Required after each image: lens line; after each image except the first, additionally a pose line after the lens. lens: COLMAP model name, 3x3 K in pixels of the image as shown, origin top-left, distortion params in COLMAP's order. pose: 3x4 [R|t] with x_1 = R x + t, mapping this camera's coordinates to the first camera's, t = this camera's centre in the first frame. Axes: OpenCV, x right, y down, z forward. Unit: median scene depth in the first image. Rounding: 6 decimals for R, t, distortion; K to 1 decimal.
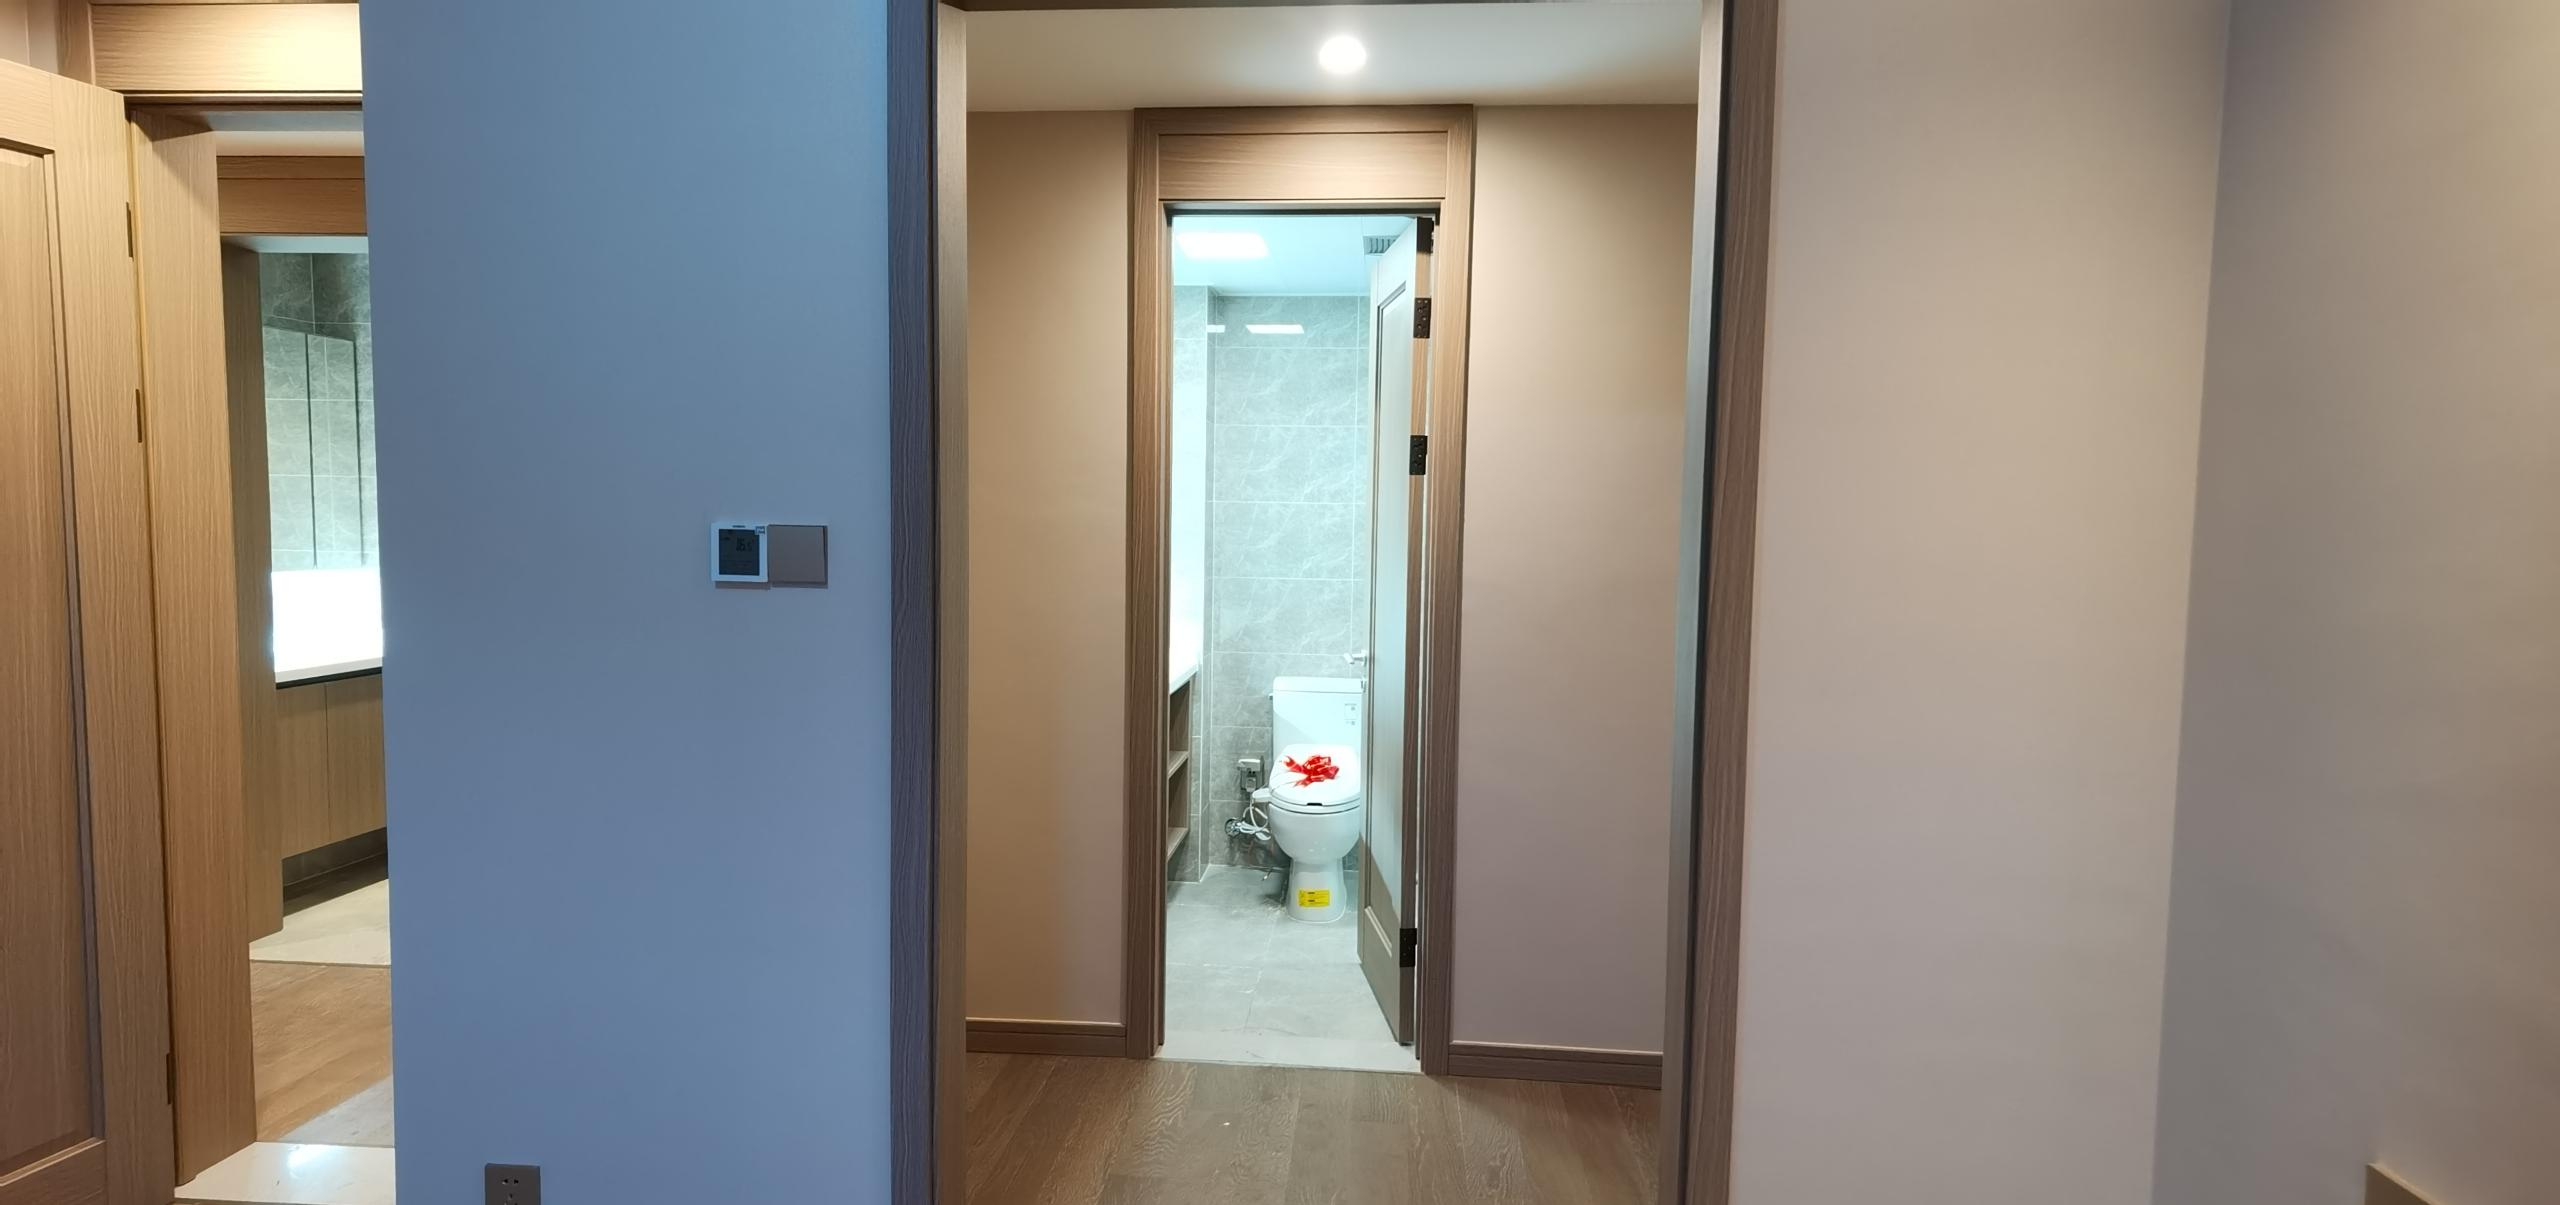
lens RADIAL K [[1276.6, 0, 1285.9], [0, 1276.6, 604.4], [0, 0, 1]] dist [0.049680, 0.000006]
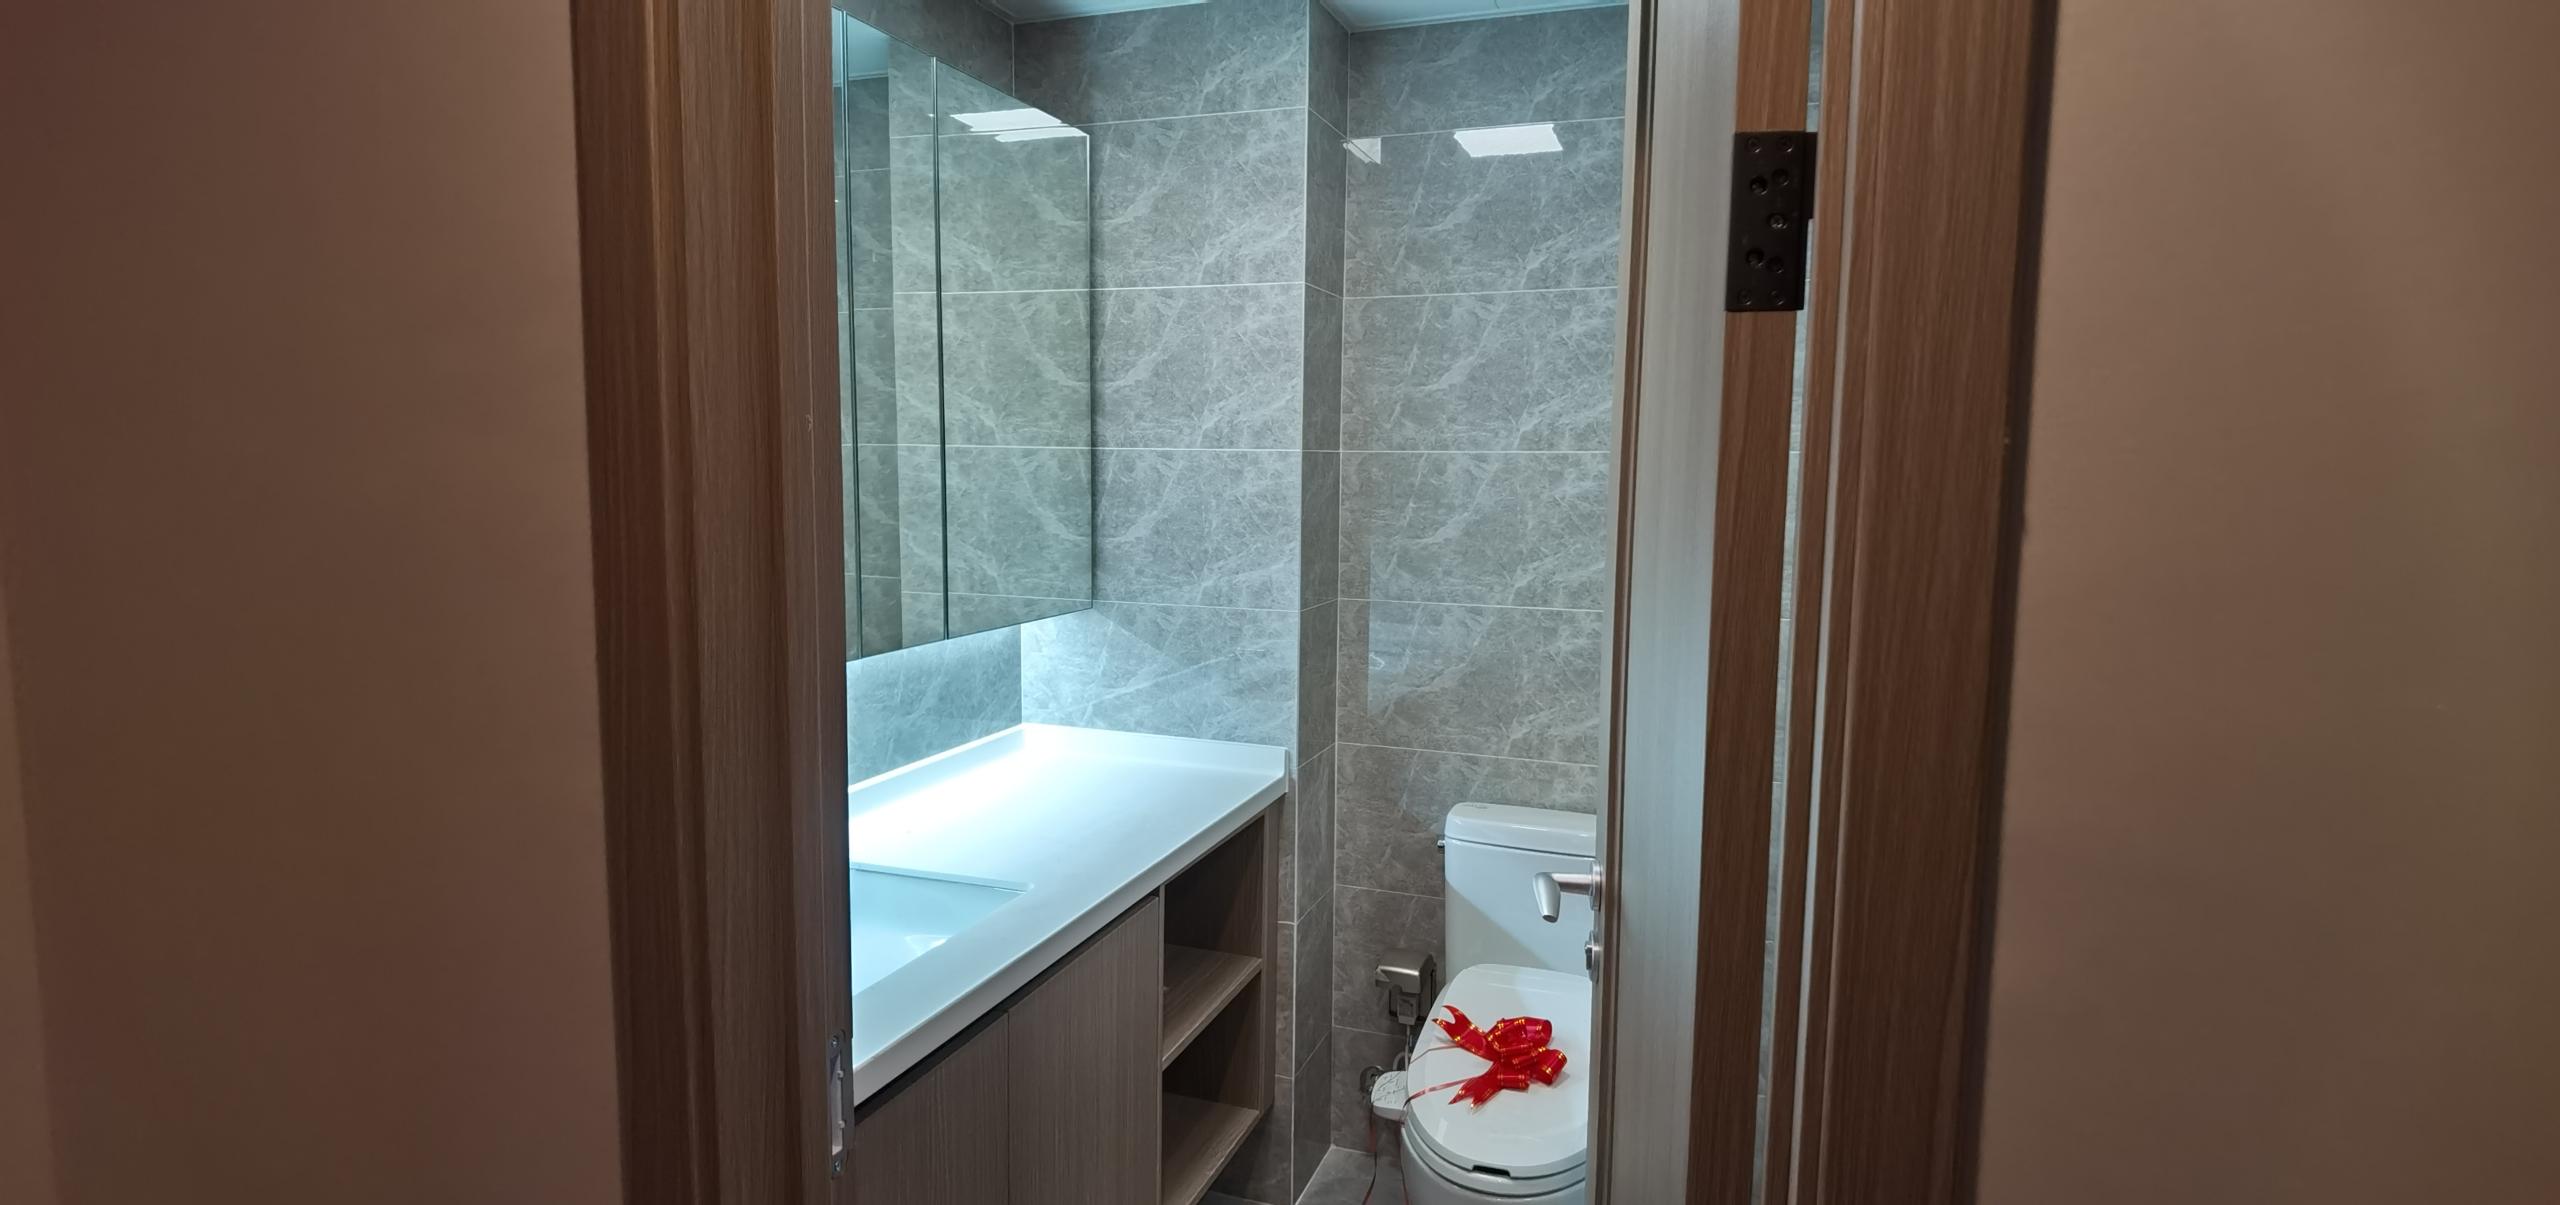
lens RADIAL K [[1276.6, 0, 1267.0], [0, 1276.6, 594.4], [0, 0, 1]] dist [0.049680, 0.000006]
pose [[0.962884, 0.019071, -0.269241, 0.053859], [-0.011815, 0.999523, 0.028543, -0.037881], [0.269657, -0.024303, 0.962650, 0.503852]]
